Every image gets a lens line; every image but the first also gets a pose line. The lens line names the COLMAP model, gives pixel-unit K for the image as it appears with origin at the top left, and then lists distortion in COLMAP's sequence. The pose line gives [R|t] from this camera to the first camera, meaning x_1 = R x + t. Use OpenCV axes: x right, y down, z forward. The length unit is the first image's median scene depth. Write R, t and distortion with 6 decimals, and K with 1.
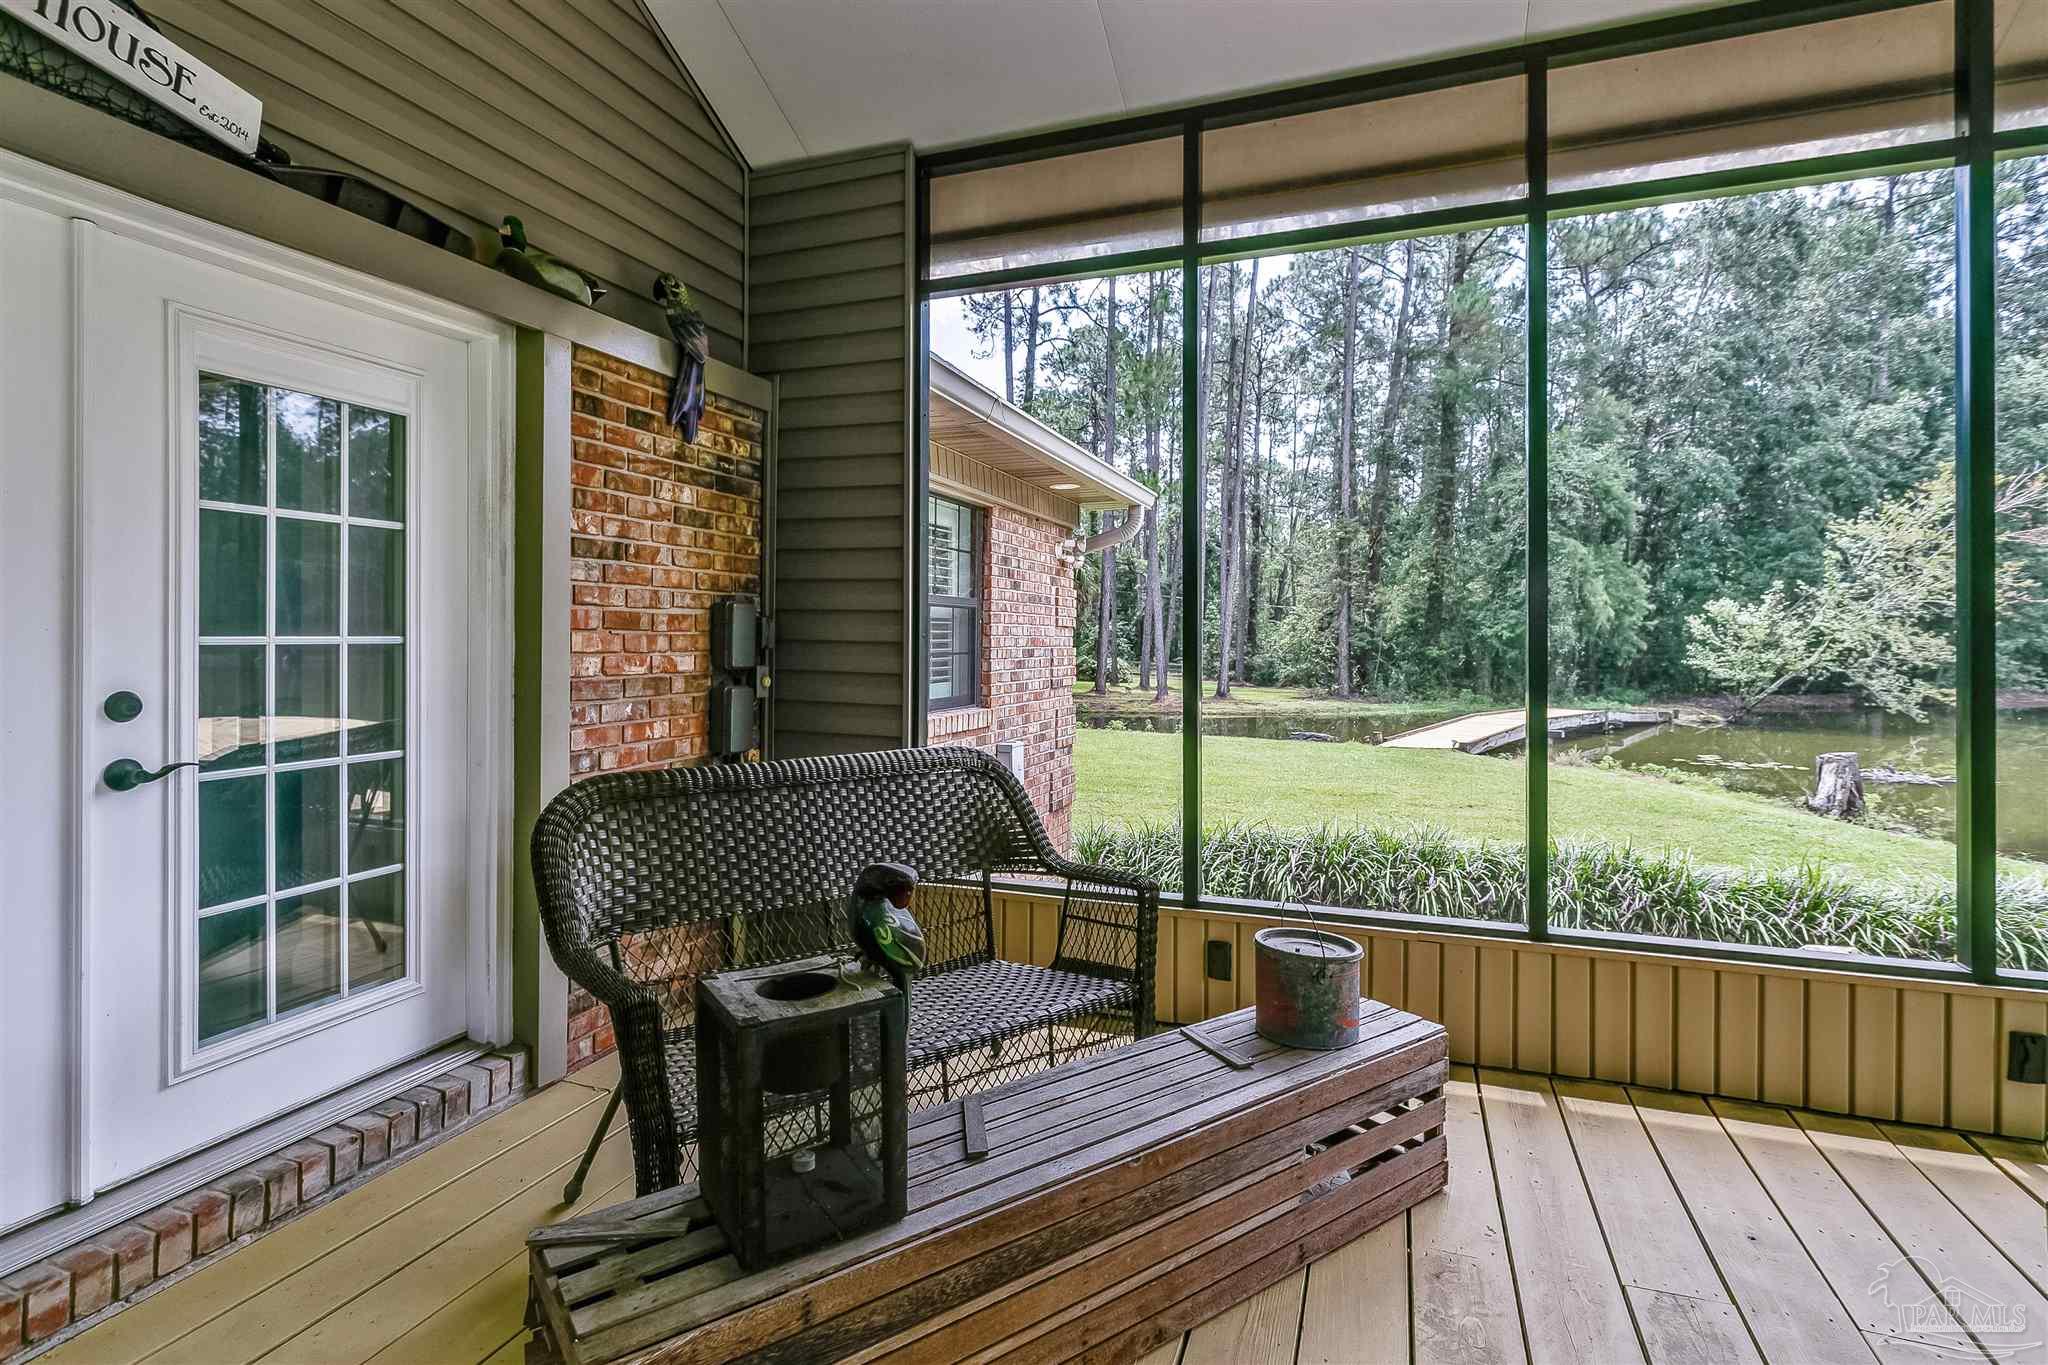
lens RADIAL K [[988.7, 0, 1024.5], [0, 988.7, 649.6], [0, 0, 1]] dist [0.002164, 0.000360]
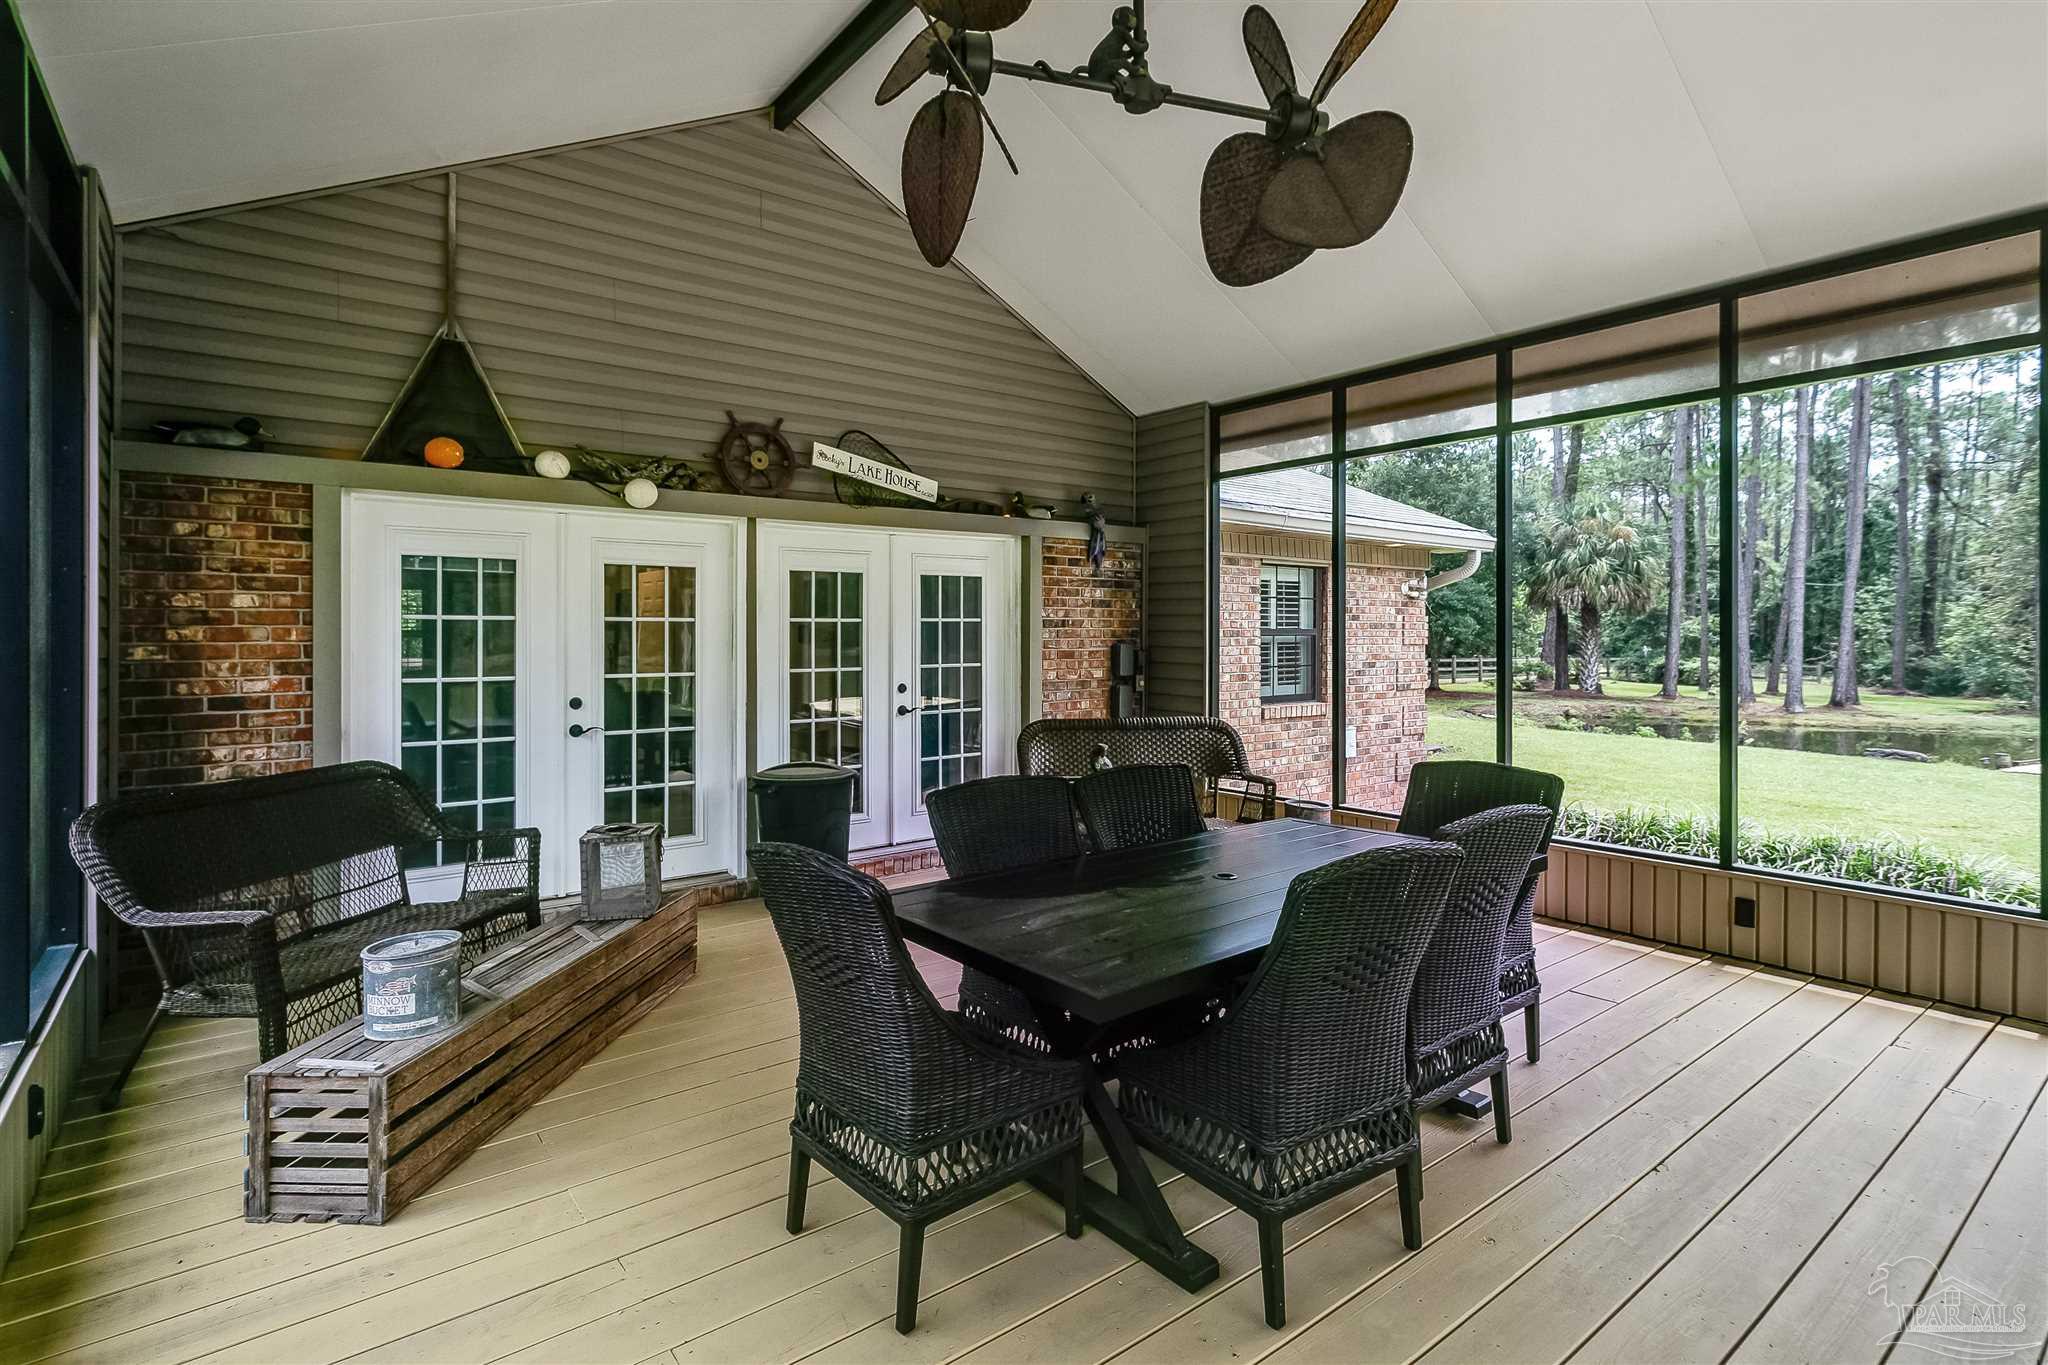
lens RADIAL K [[982.4, 0, 1022.3], [0, 982.4, 677.7], [0, 0, 1]] dist [0.003584, 0.002202]
pose [[0.849744, 0.017464, -0.526907, 0.661590], [-0.000242, 0.999464, 0.032737, -0.049008], [0.527196, -0.027690, 0.849292, -0.909408]]
